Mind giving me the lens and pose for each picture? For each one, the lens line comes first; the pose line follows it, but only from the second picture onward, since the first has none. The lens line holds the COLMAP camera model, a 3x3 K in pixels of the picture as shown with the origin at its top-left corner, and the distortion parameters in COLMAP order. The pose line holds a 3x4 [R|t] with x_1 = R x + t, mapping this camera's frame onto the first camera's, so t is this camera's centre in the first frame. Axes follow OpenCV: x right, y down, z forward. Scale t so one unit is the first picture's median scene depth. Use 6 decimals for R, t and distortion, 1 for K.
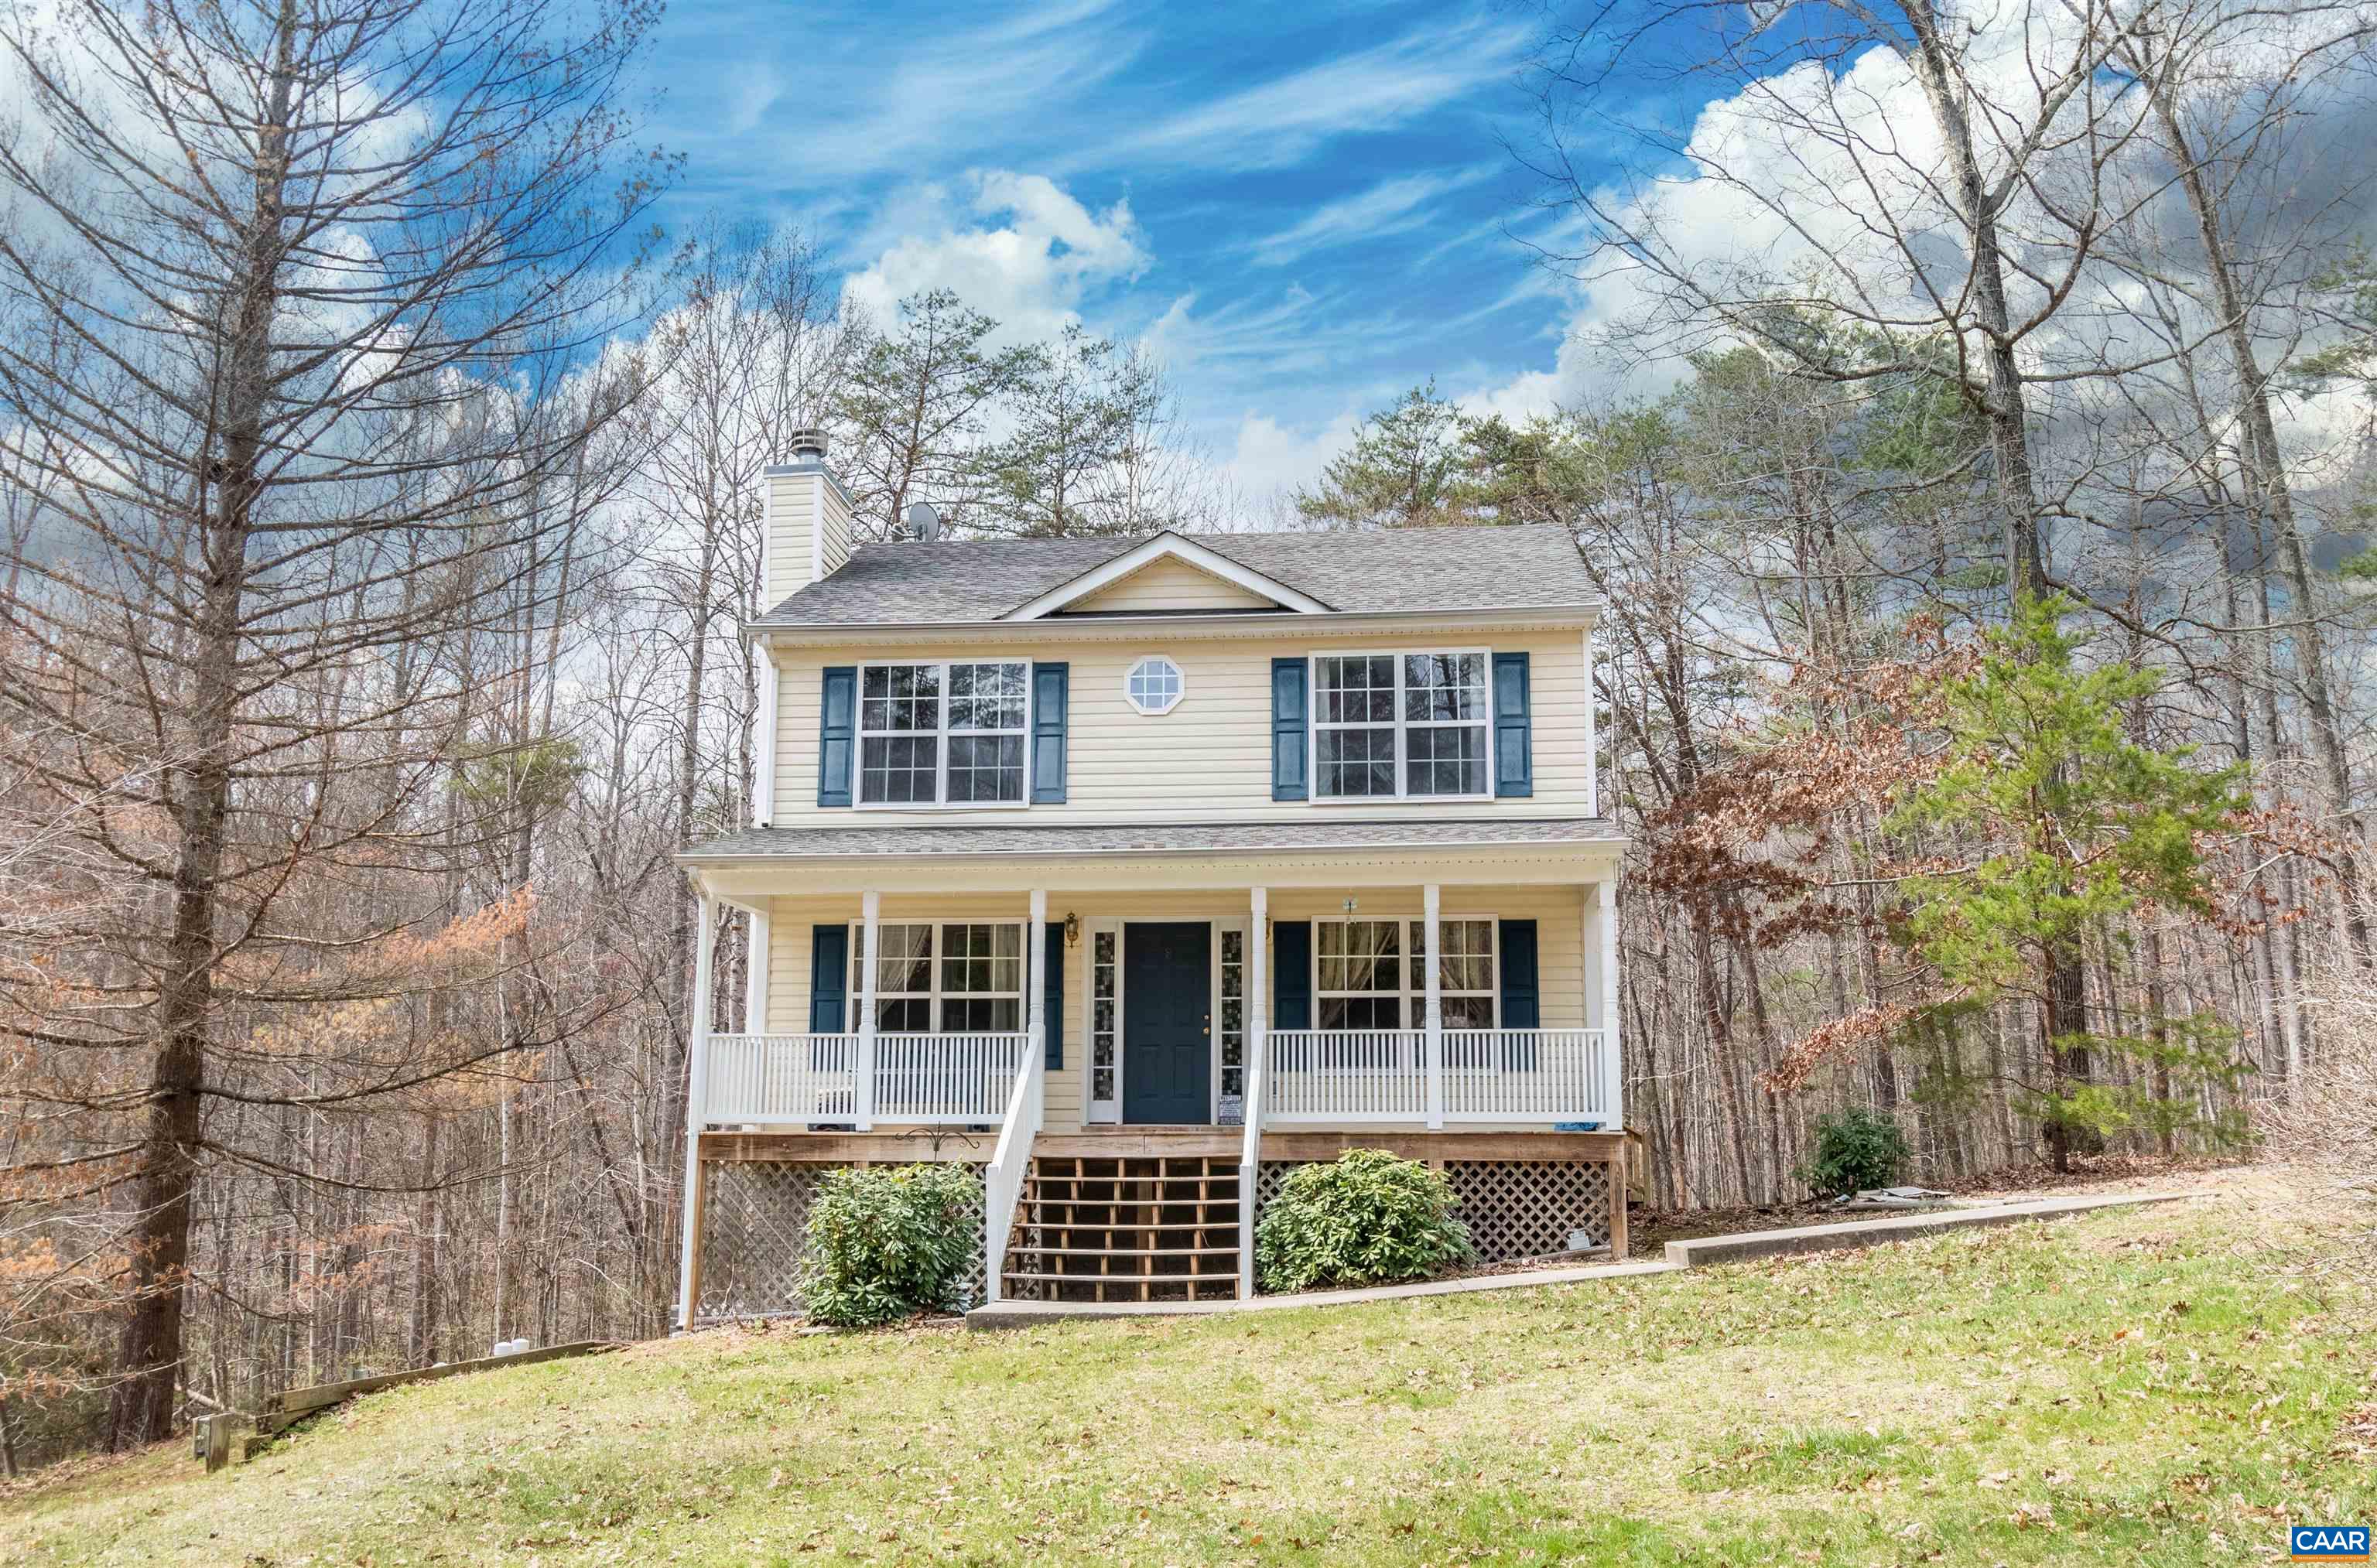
lens RADIAL K [[2341.2, 0, 1214.5], [0, 2341.2, 776.6], [0, 0, 1]] dist [0.029743, 0.000000]
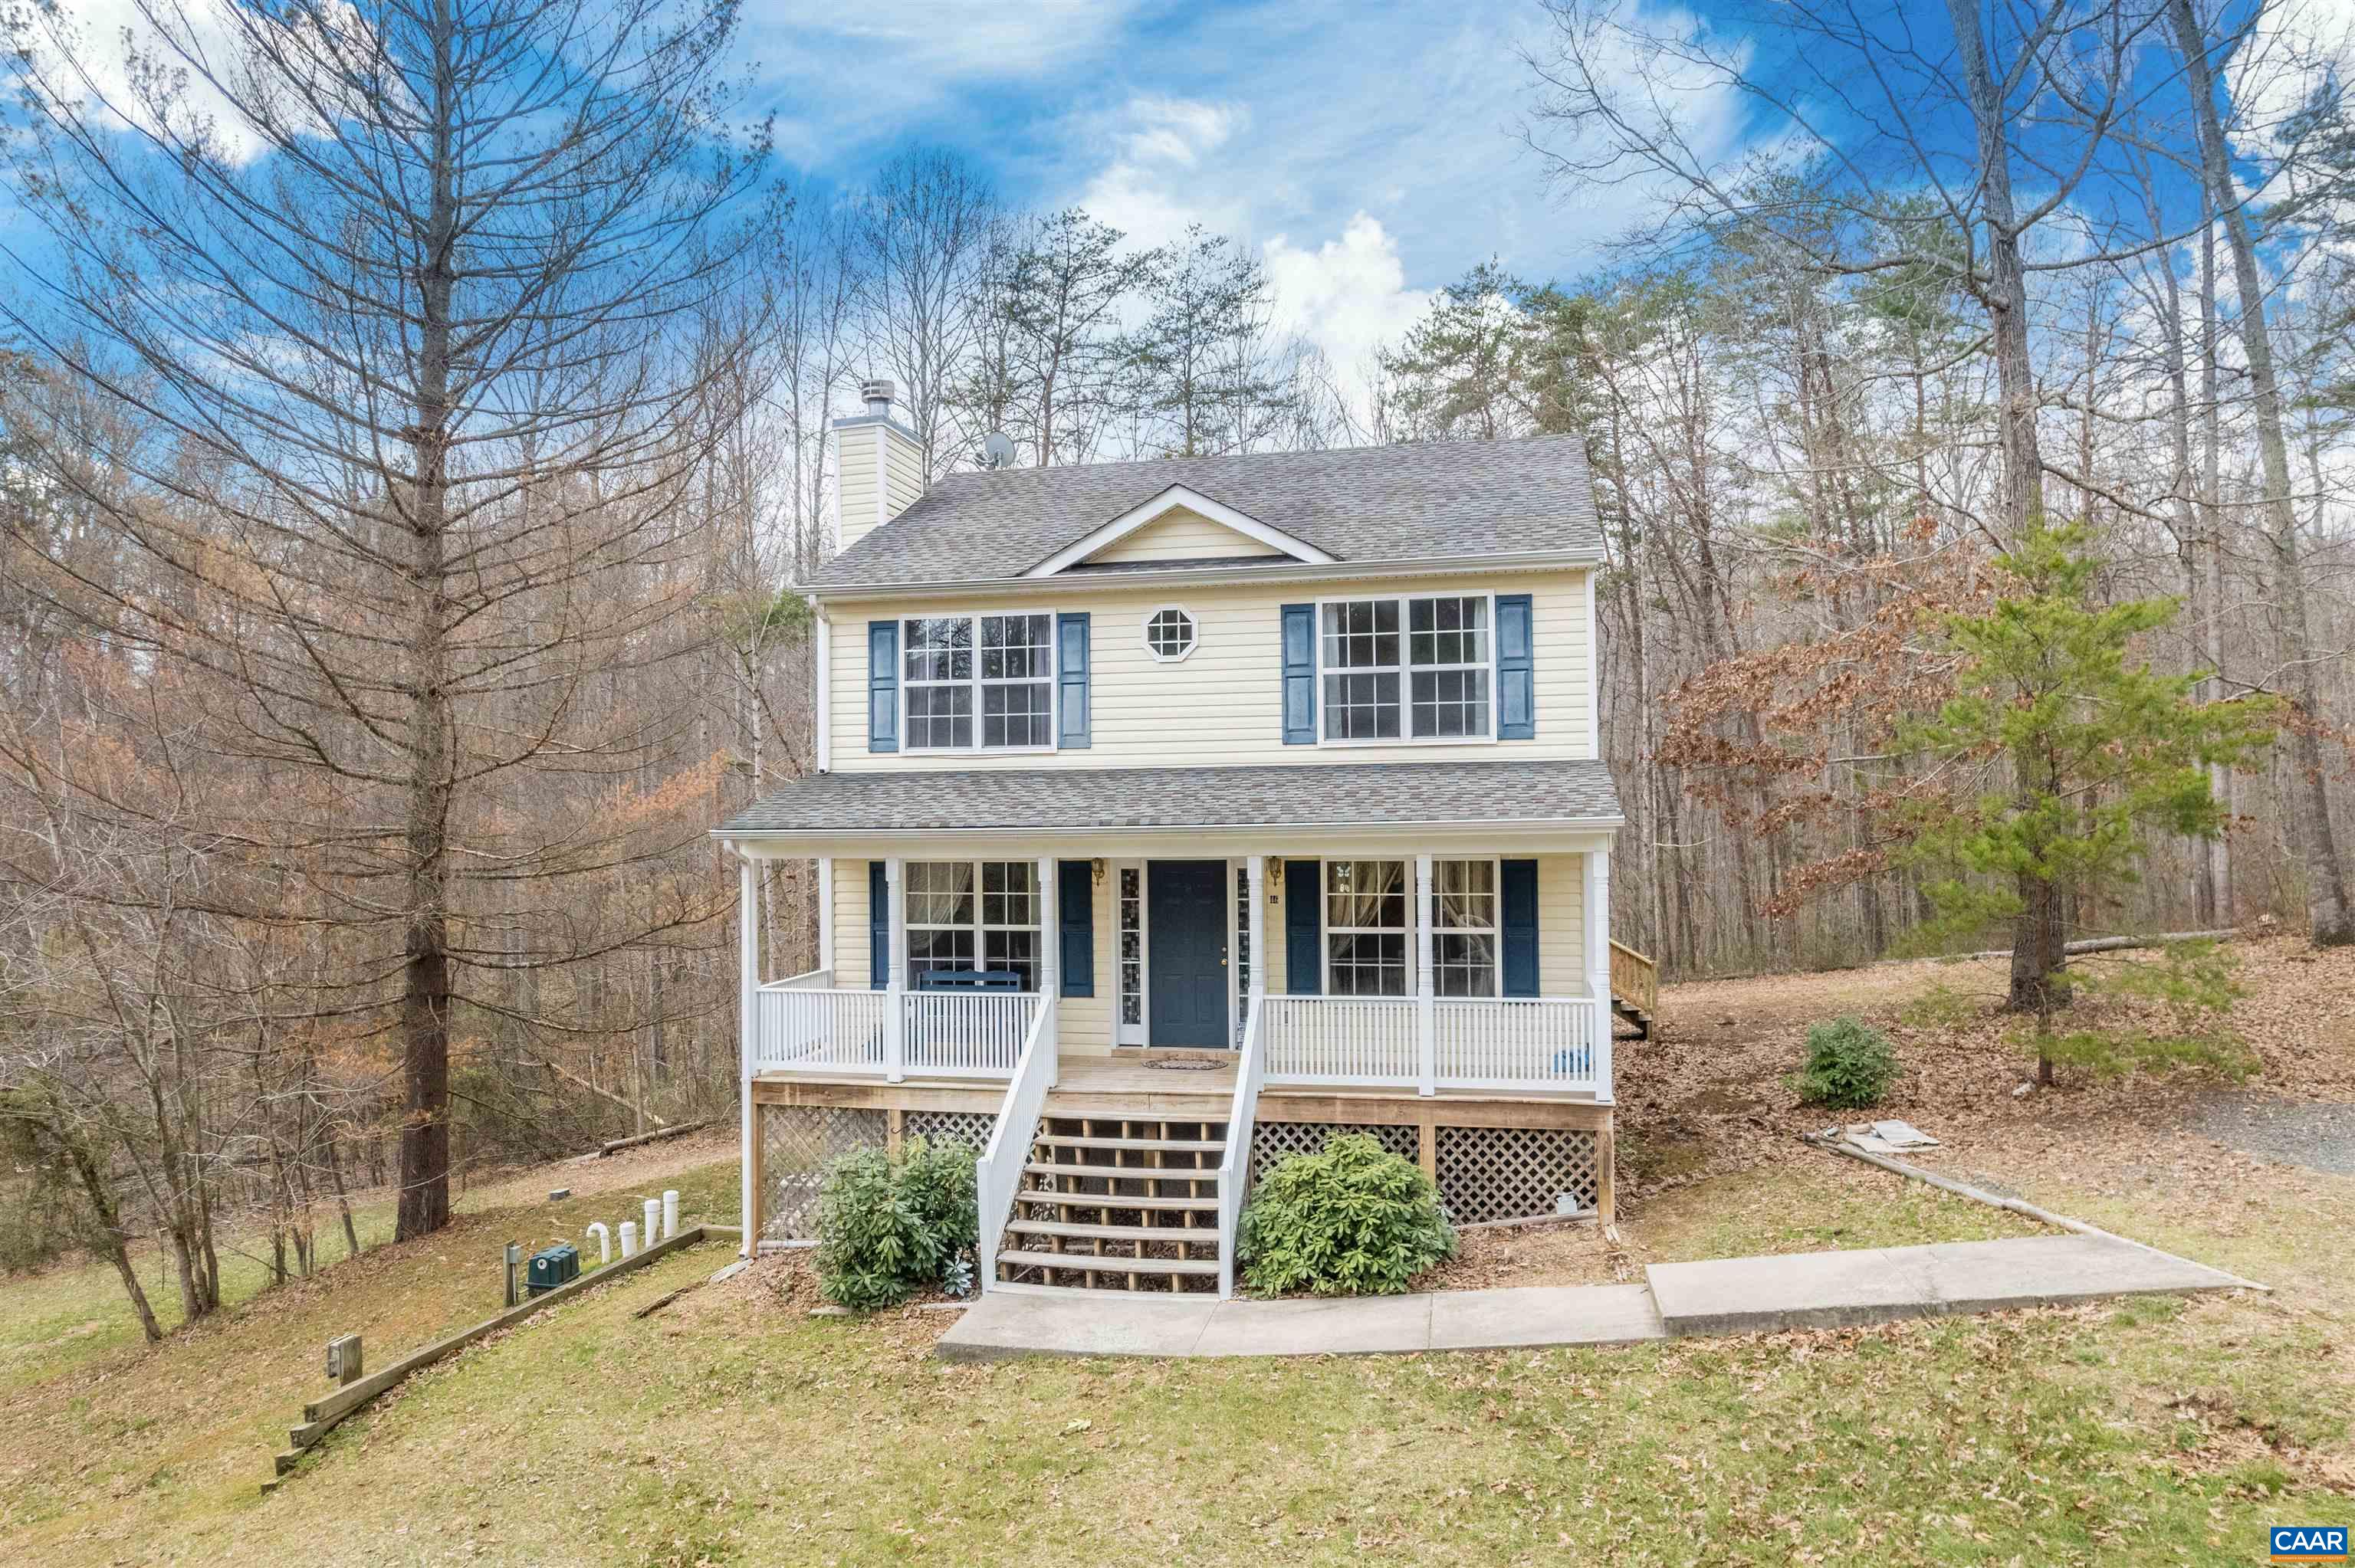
lens RADIAL K [[1624.3, 0, 1183.3], [0, 1624.3, 785.1], [0, 0, 1]] dist [-0.066034, 0.061015]
pose [[0.992421, -0.016269, -0.121800, 0.068440], [0.036083, 0.986083, 0.162289, -0.090723], [0.117465, -0.165454, 0.979197, 0.281739]]
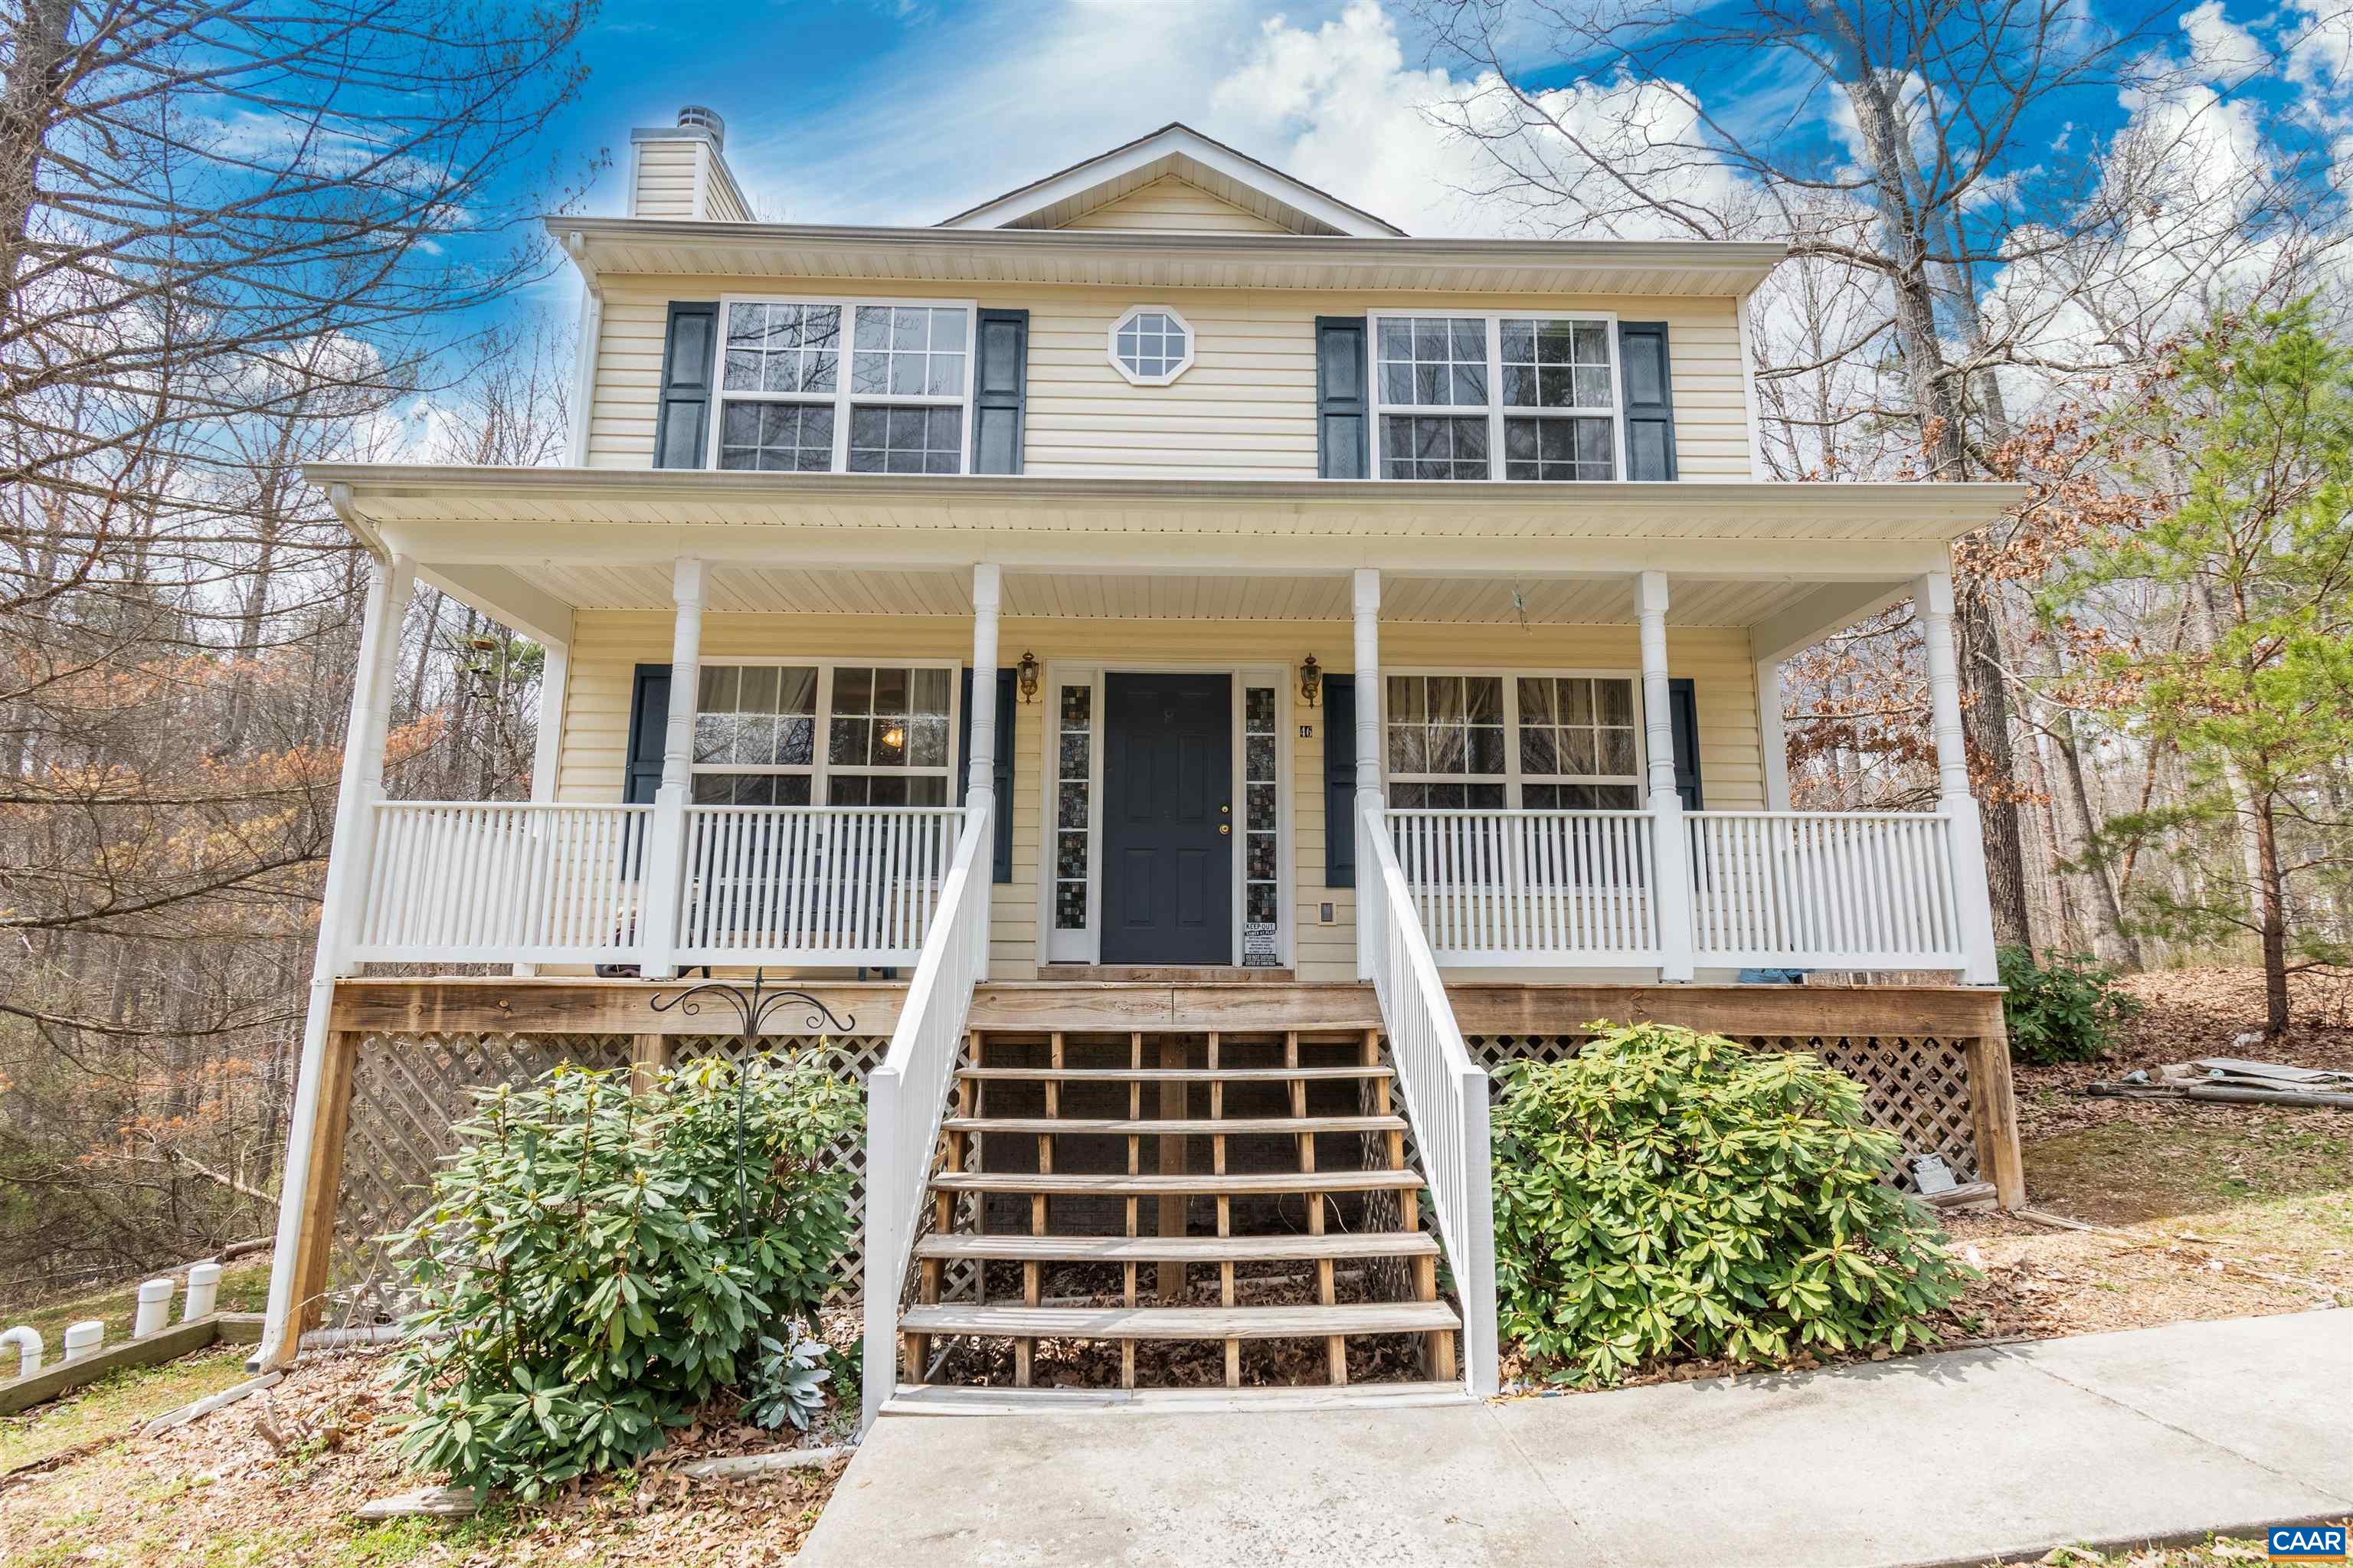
lens RADIAL K [[1205.9, 0, 1203.1], [0, 1205.9, 784.5], [0, 0, 1]] dist [0.004800, -0.001896]
pose [[0.991058, 0.024086, 0.131241, -0.055542], [-0.025522, 0.999631, 0.009271, 0.091169], [-0.130969, -0.012538, 0.991307, 0.641986]]
